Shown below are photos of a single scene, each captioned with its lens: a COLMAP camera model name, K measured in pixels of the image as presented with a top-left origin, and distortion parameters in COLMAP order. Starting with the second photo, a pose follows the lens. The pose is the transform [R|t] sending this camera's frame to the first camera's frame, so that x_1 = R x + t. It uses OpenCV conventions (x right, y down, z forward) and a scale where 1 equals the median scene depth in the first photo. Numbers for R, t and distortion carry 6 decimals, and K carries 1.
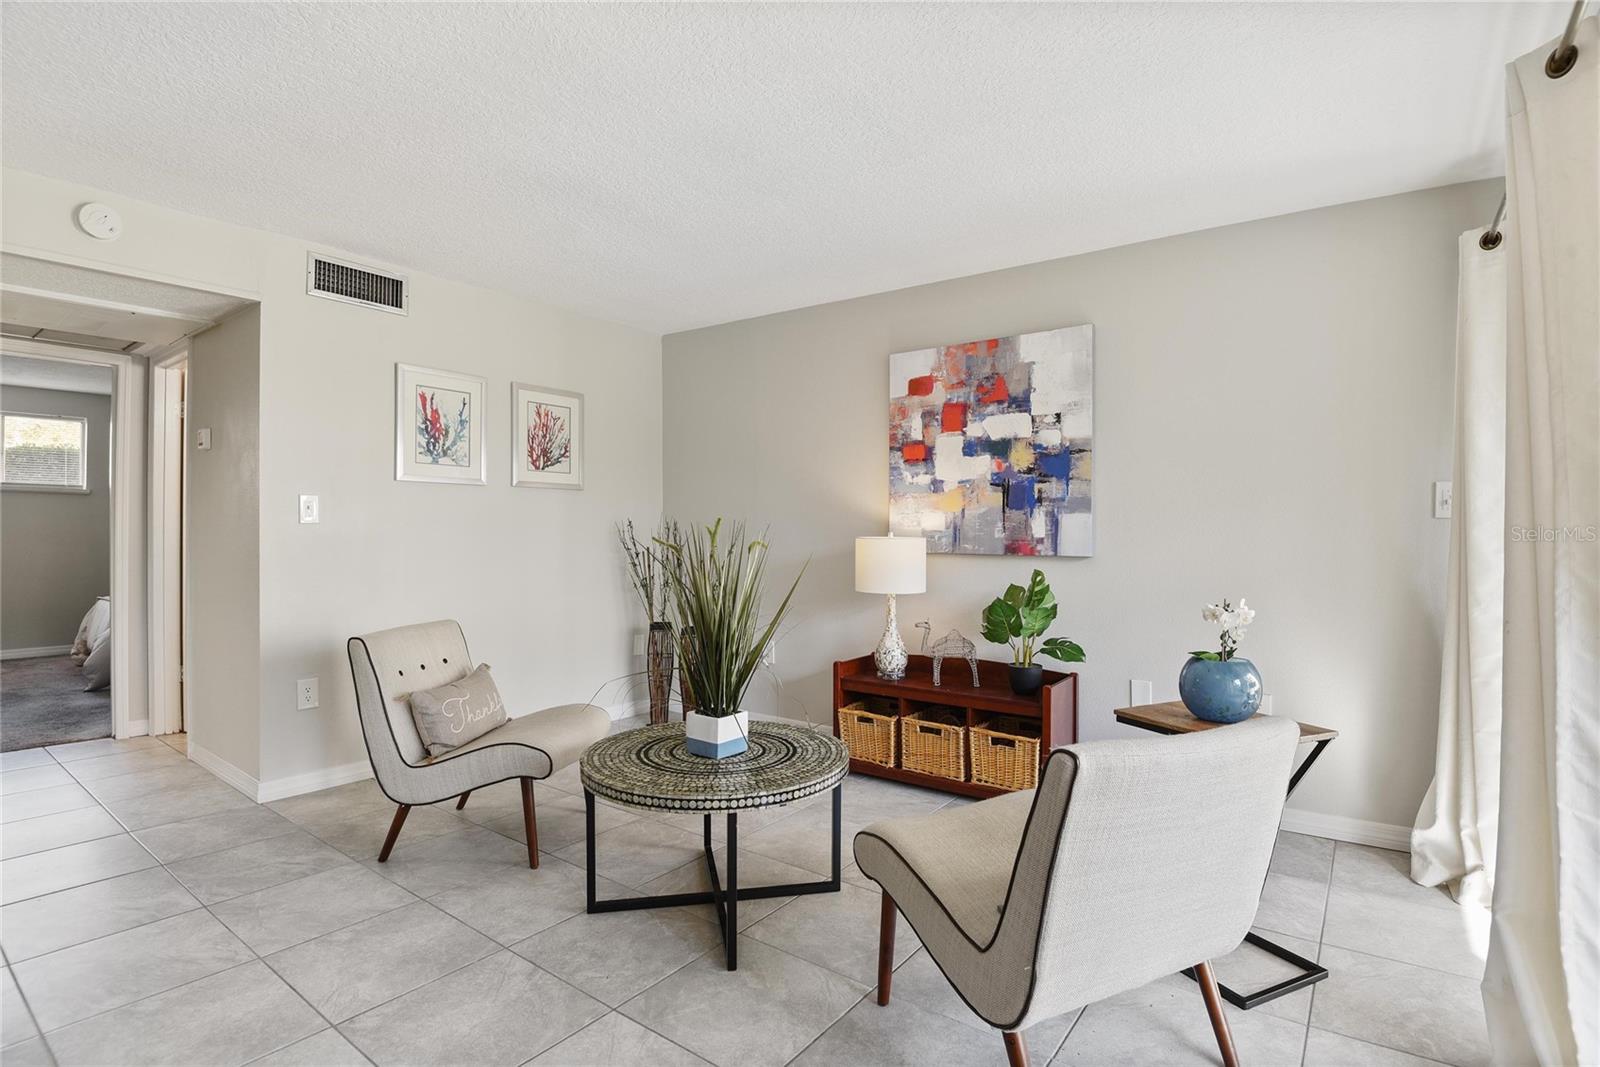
lens RADIAL K [[764.4, 0, 795.6], [0, 764.4, 530.8], [0, 0, 1]] dist [0.001277, -0.034073]
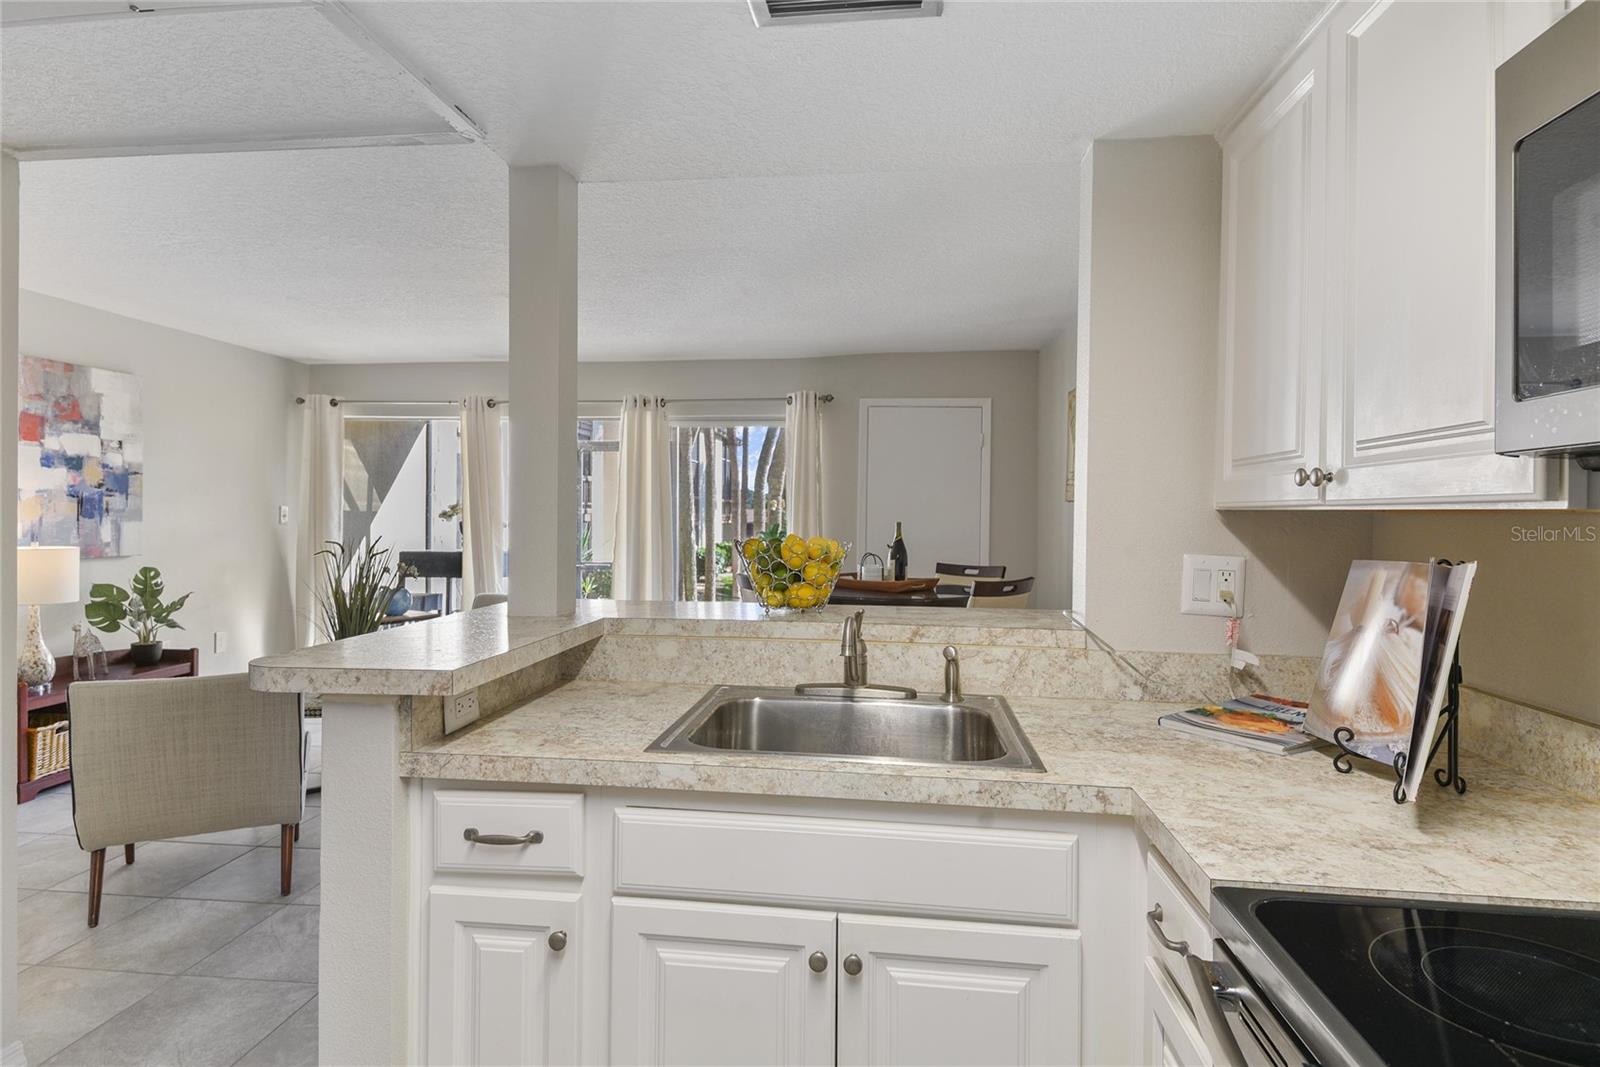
lens RADIAL K [[876.5, 0, 772.6], [0, 876.5, 512.7], [0, 0, 1]] dist [0.044234, -0.040726]
pose [[-0.486500, -0.007353, 0.873649, -1.426780], [-0.008066, 0.999960, 0.003925, -0.051893], [-0.873643, -0.005137, -0.486540, 0.777425]]
